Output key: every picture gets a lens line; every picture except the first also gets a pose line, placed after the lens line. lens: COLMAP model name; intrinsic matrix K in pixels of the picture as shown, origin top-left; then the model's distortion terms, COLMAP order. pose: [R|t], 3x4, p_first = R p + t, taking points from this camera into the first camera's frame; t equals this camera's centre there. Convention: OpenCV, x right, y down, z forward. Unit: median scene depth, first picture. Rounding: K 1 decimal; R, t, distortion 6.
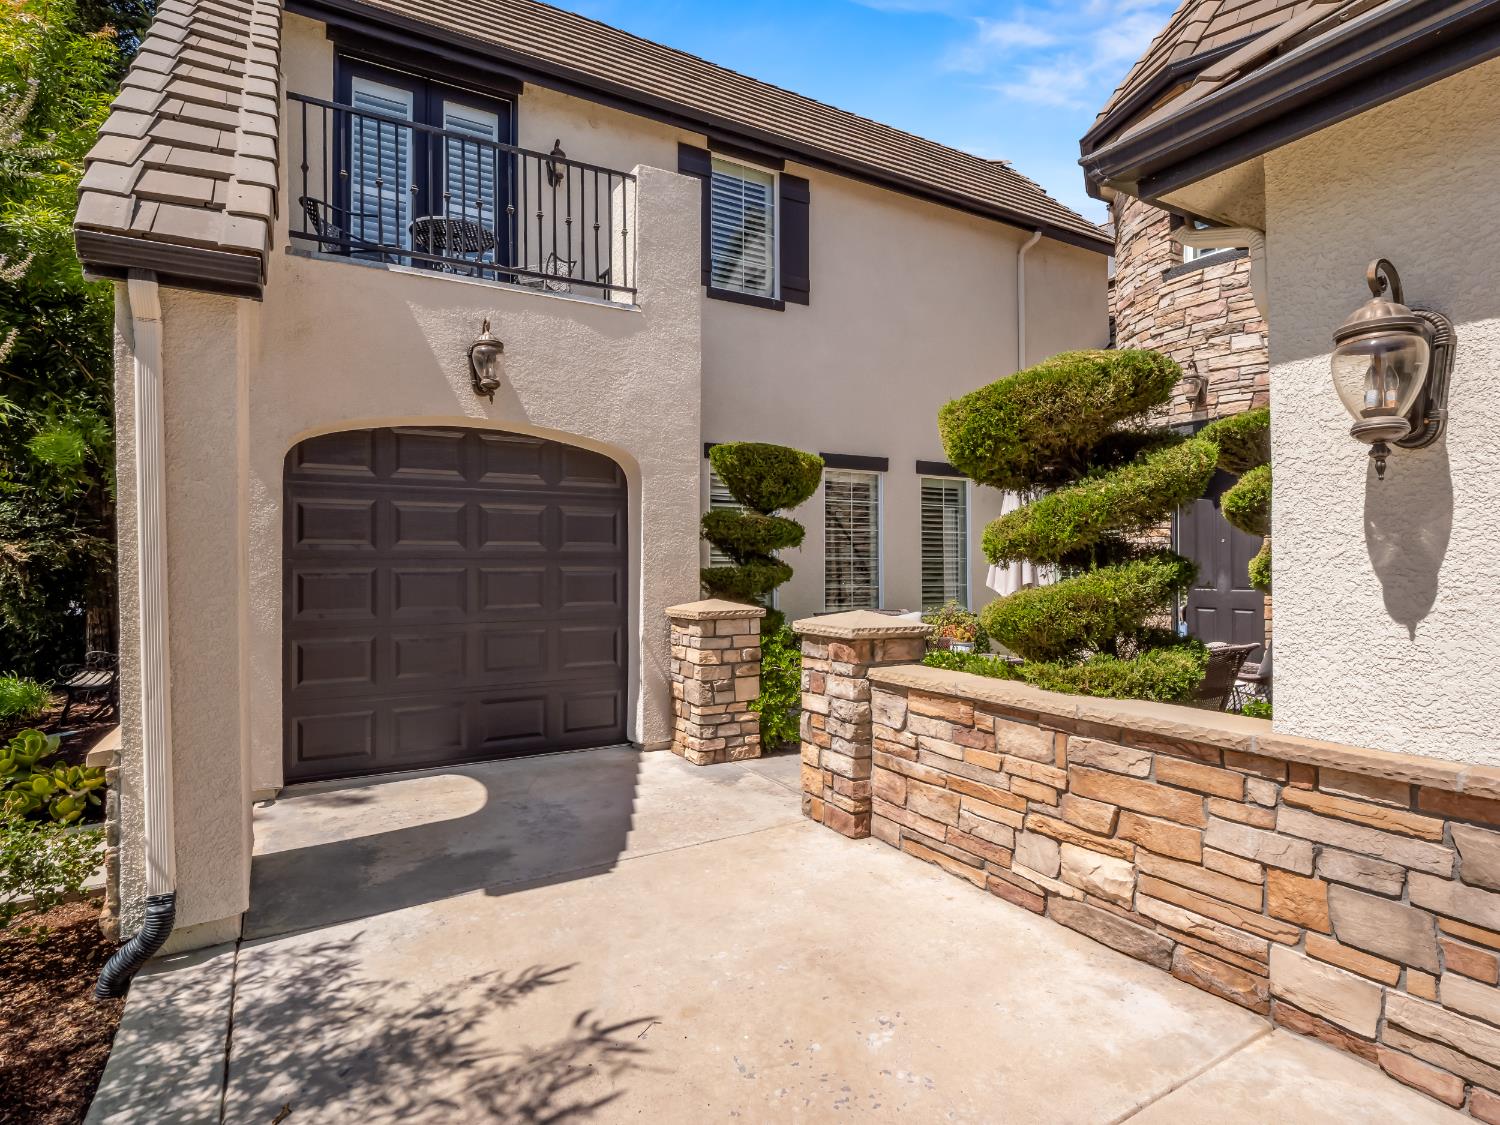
lens RADIAL K [[749.8, 0, 761.3], [0, 749.8, 560.7], [0, 0, 1]] dist [-0.020202, 0.002111]
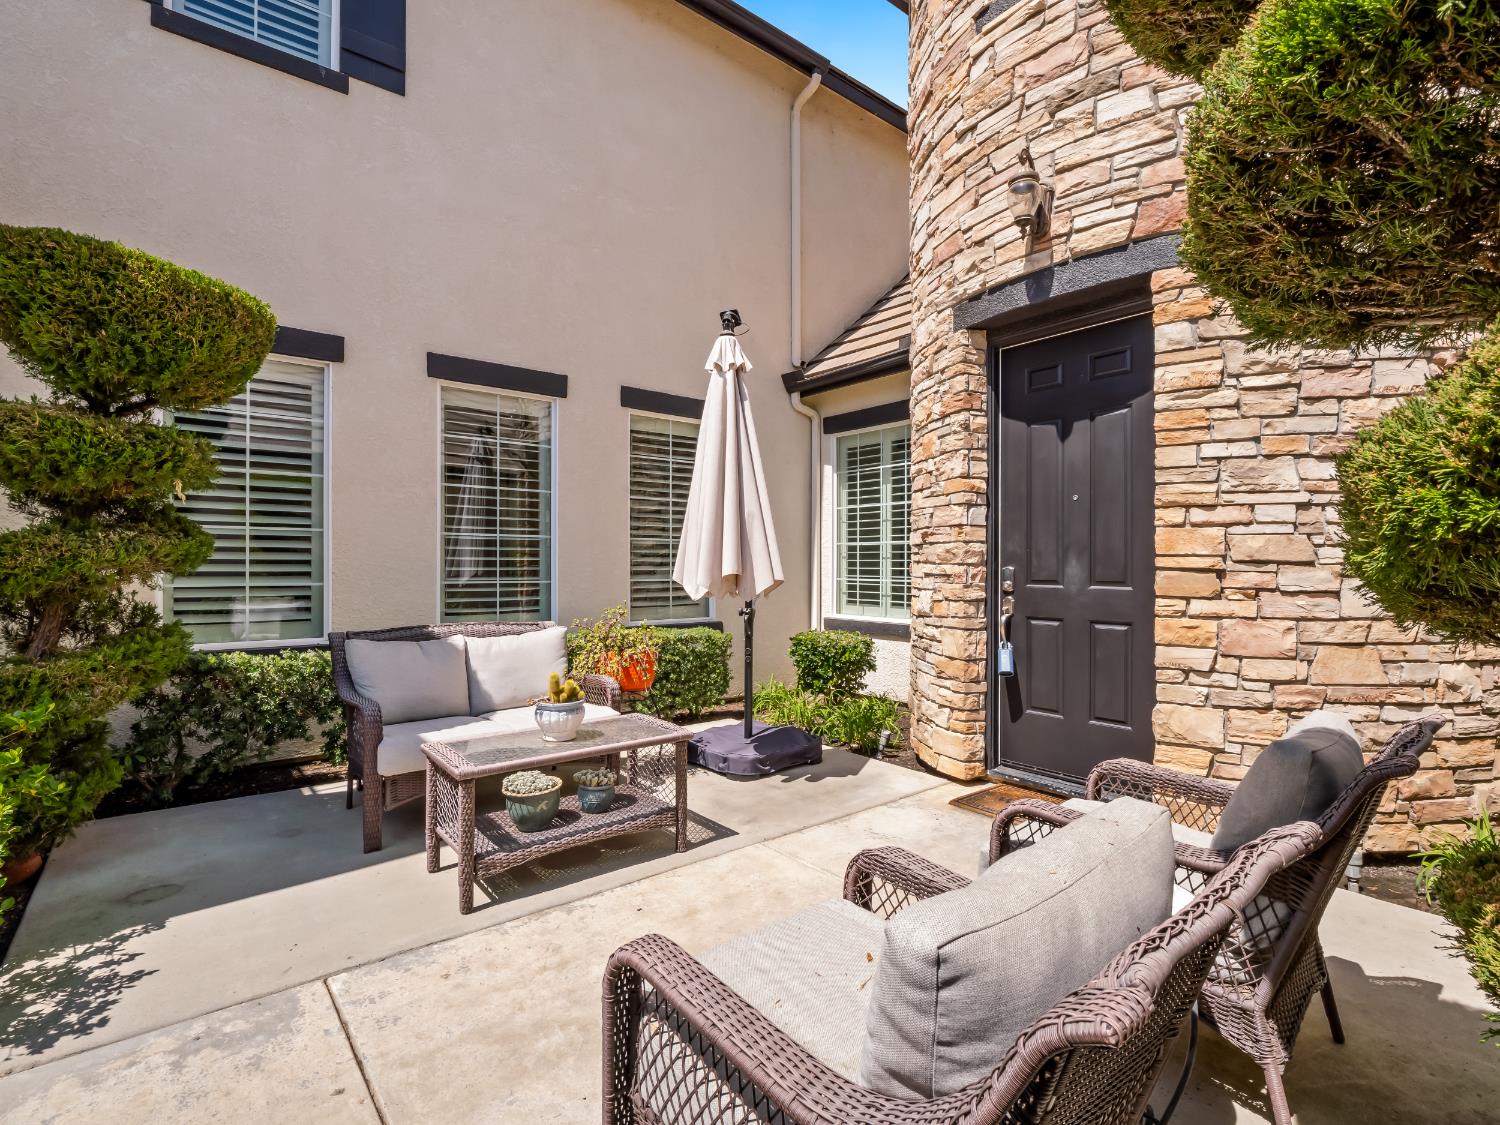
lens RADIAL K [[728.4, 0, 740.7], [0, 728.4, 564.5], [0, 0, 1]] dist [-0.008201, -0.001480]
pose [[0.985797, -0.002009, 0.167929, 0.288291], [-0.000450, 0.999893, 0.014604, 0.015645], [-0.167941, -0.014472, 0.985691, 0.514525]]
